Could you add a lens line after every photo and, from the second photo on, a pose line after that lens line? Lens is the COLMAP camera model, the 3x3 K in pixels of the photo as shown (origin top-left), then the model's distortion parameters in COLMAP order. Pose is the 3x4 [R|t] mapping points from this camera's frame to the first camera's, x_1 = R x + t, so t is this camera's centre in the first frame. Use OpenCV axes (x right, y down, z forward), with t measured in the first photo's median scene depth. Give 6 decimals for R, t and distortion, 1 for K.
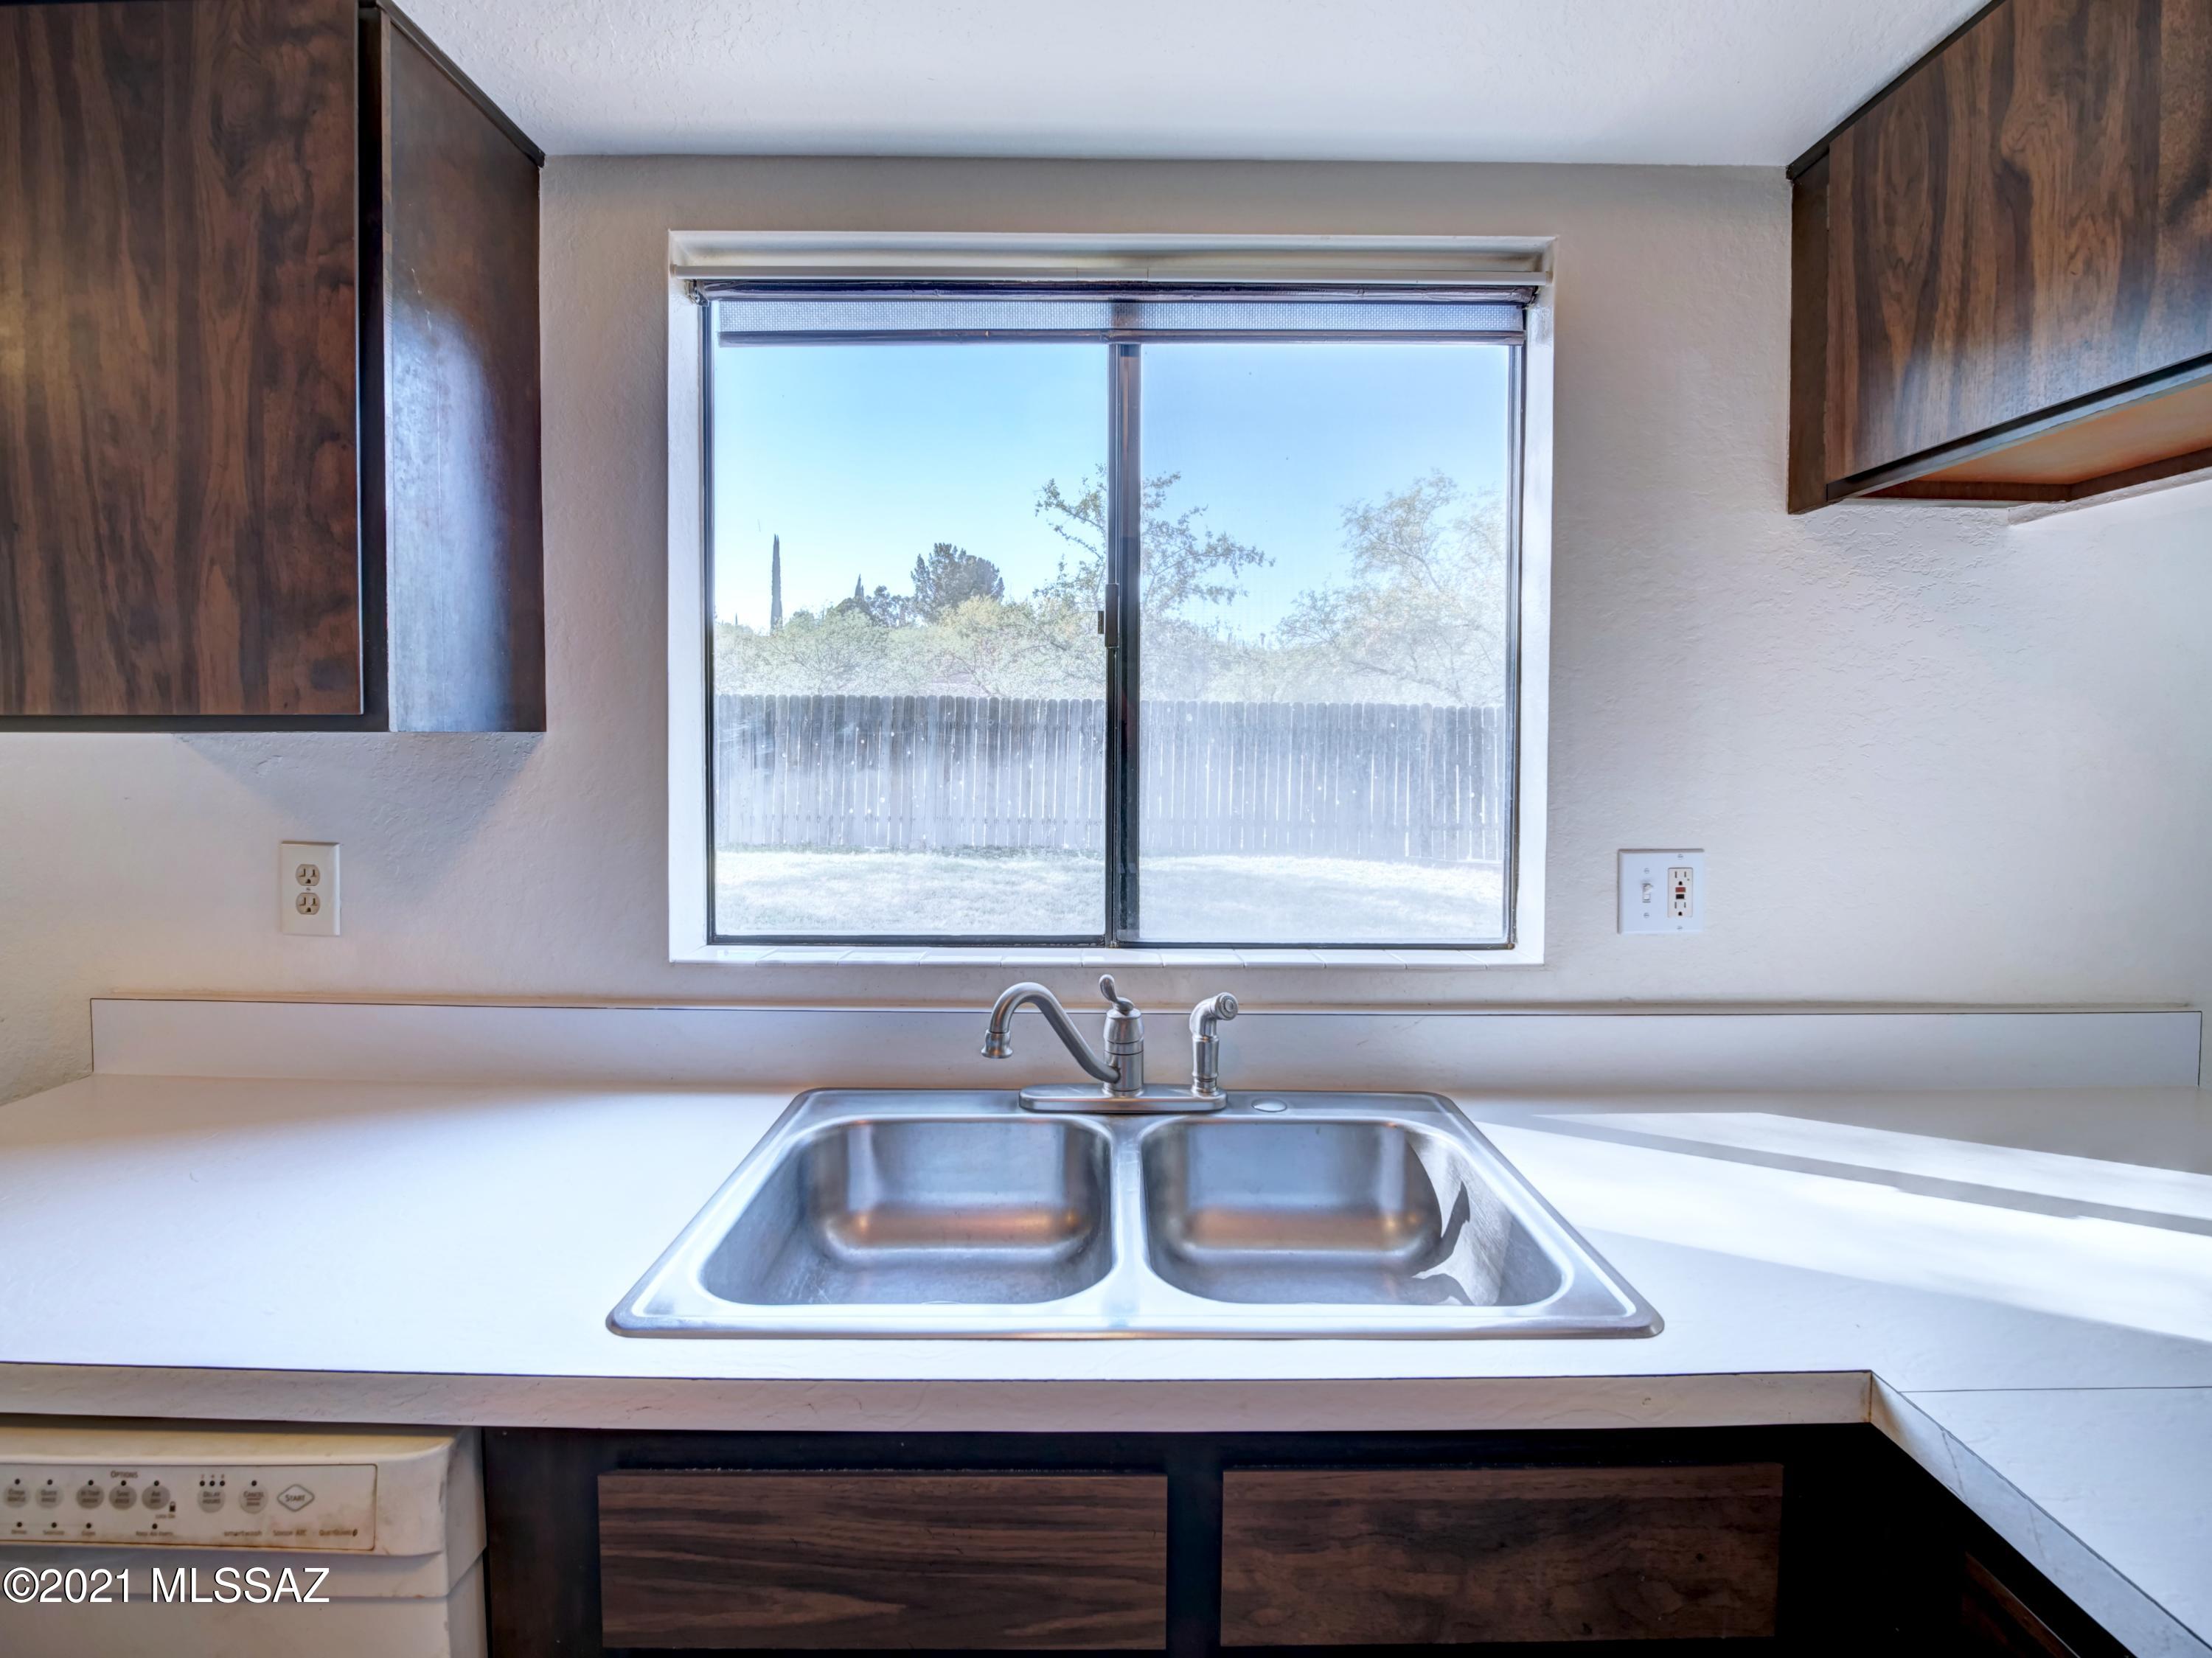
lens RADIAL K [[1060.8, 0, 1101.6], [0, 1060.8, 820.8], [0, 0, 1]] dist [-0.025199, 0.002953]
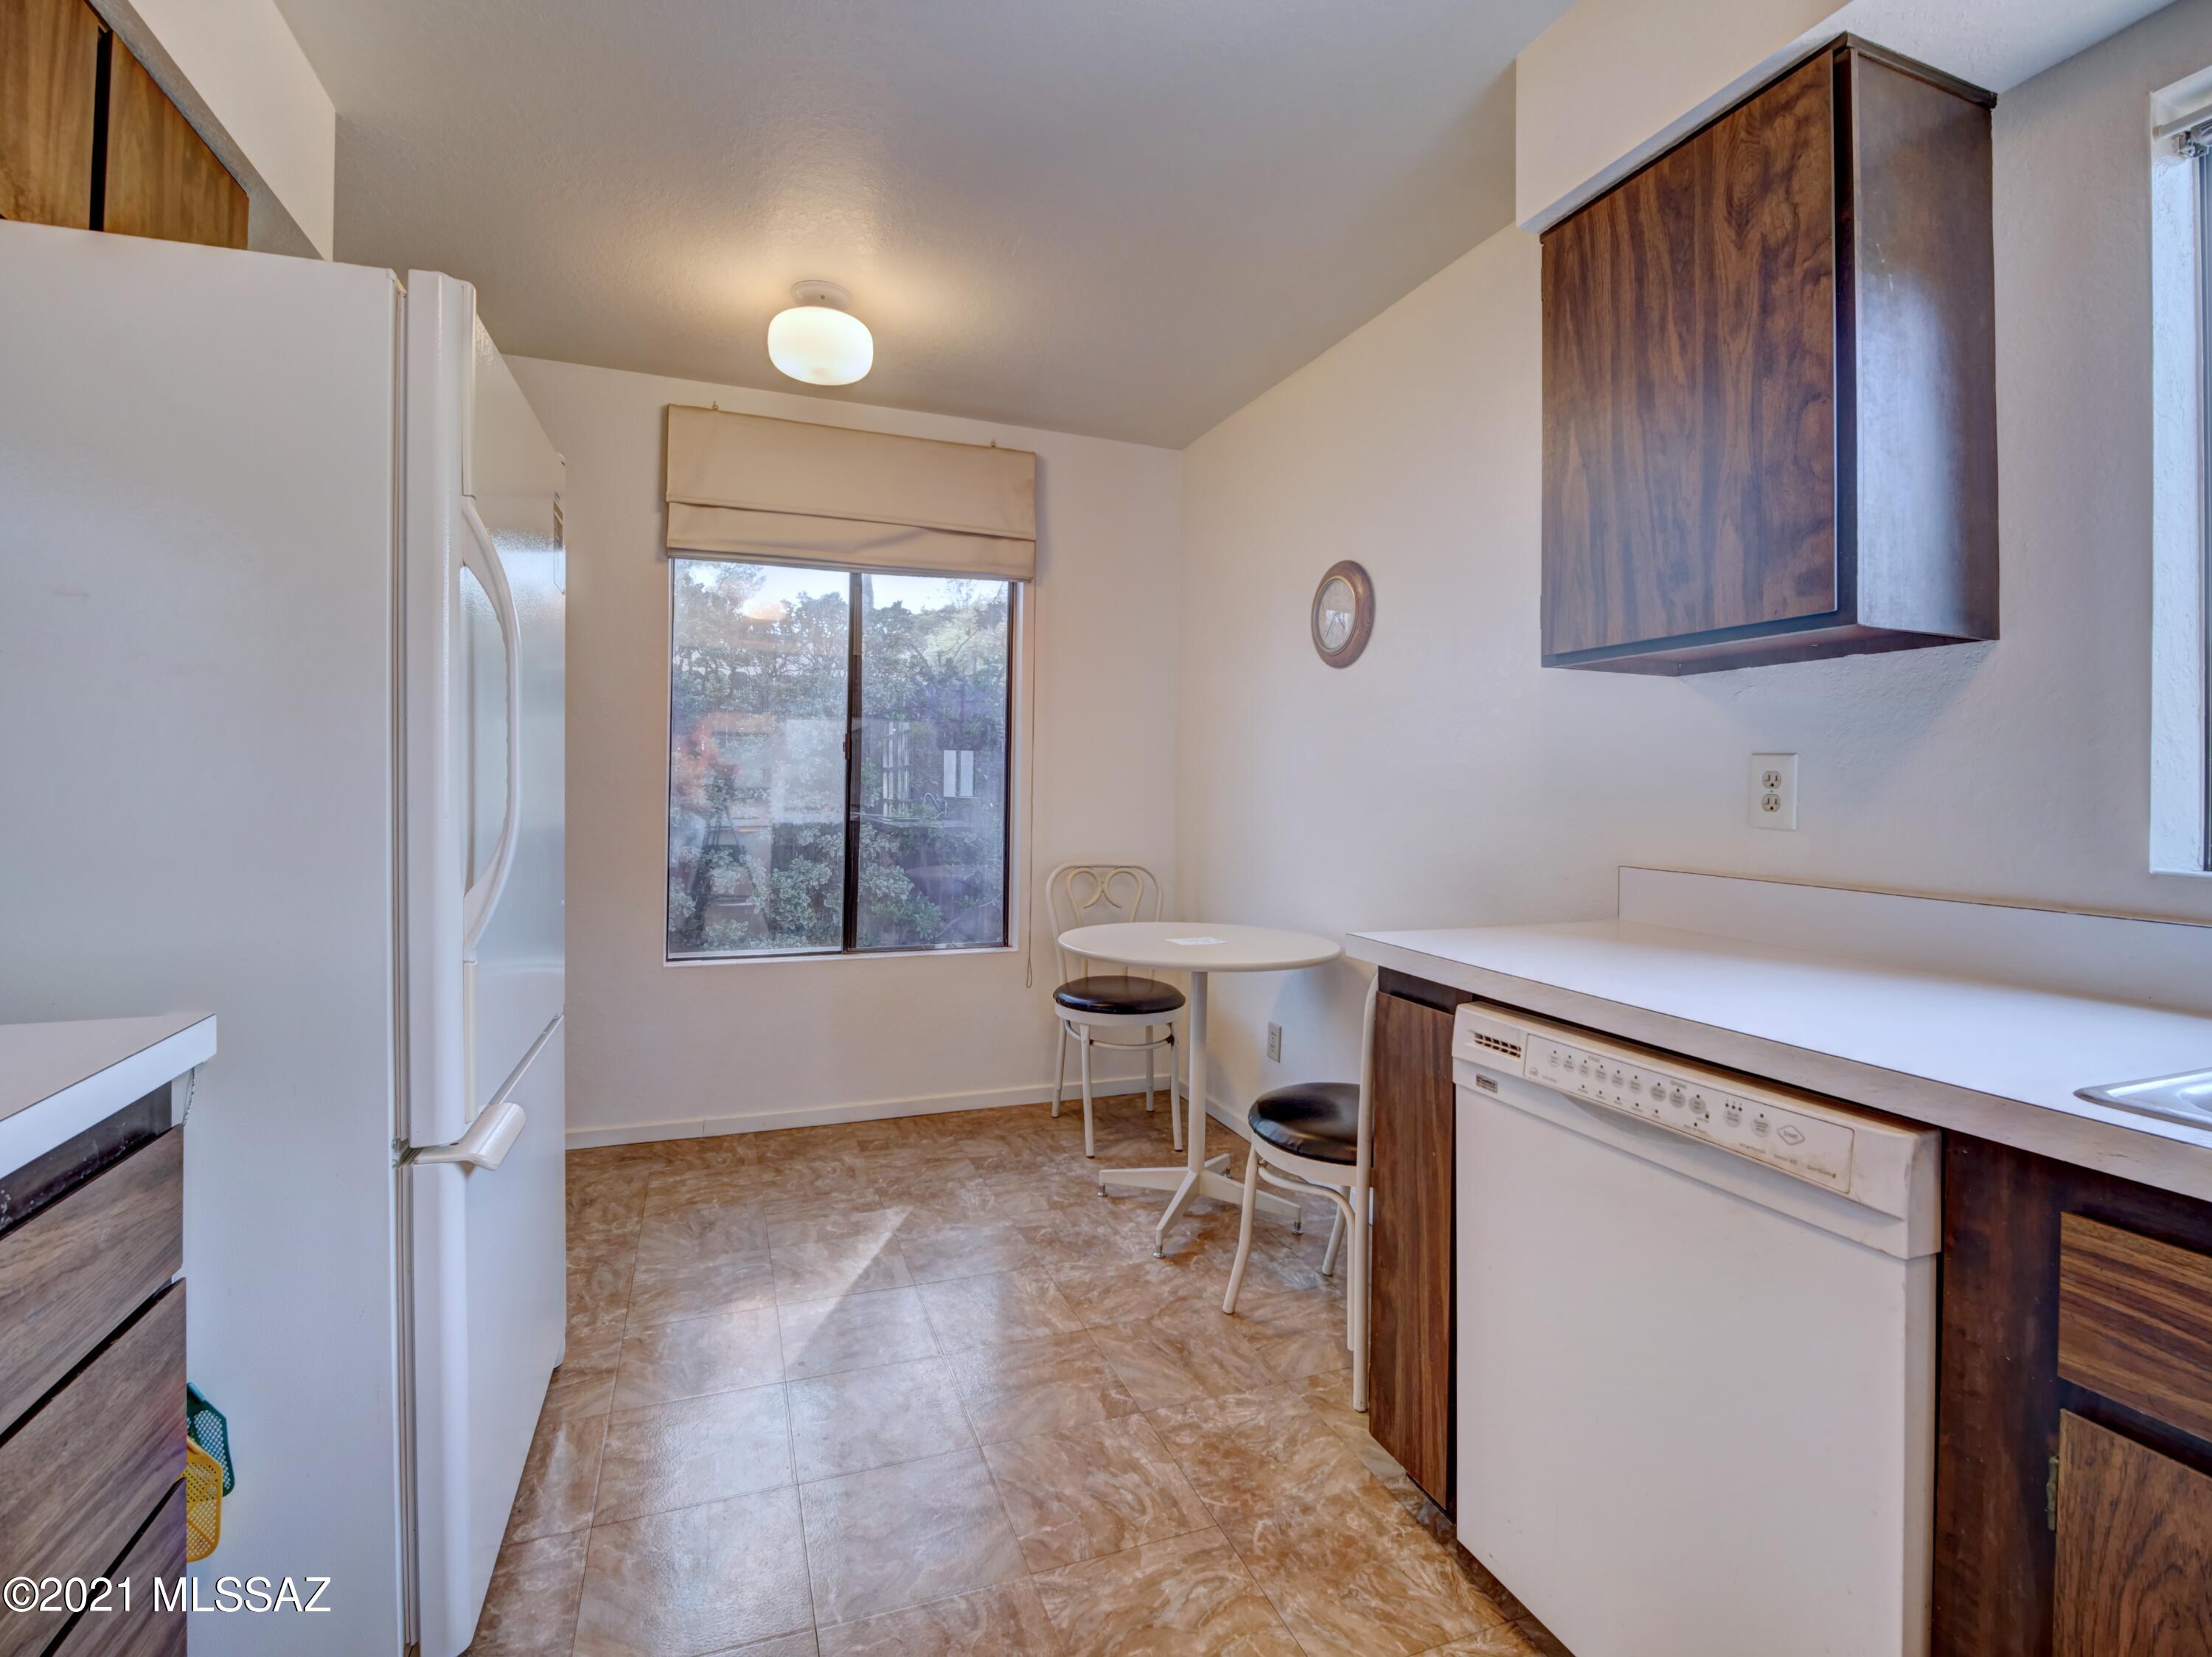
lens RADIAL K [[1060.9, 0, 1095.6], [0, 1060.9, 819.3], [0, 0, 1]] dist [-0.025199, 0.002953]
pose [[0.386708, -0.008045, -0.922167, 0.092556], [-0.050833, 0.998256, -0.030026, 0.228291], [0.920800, 0.058488, 0.385624, -0.265673]]
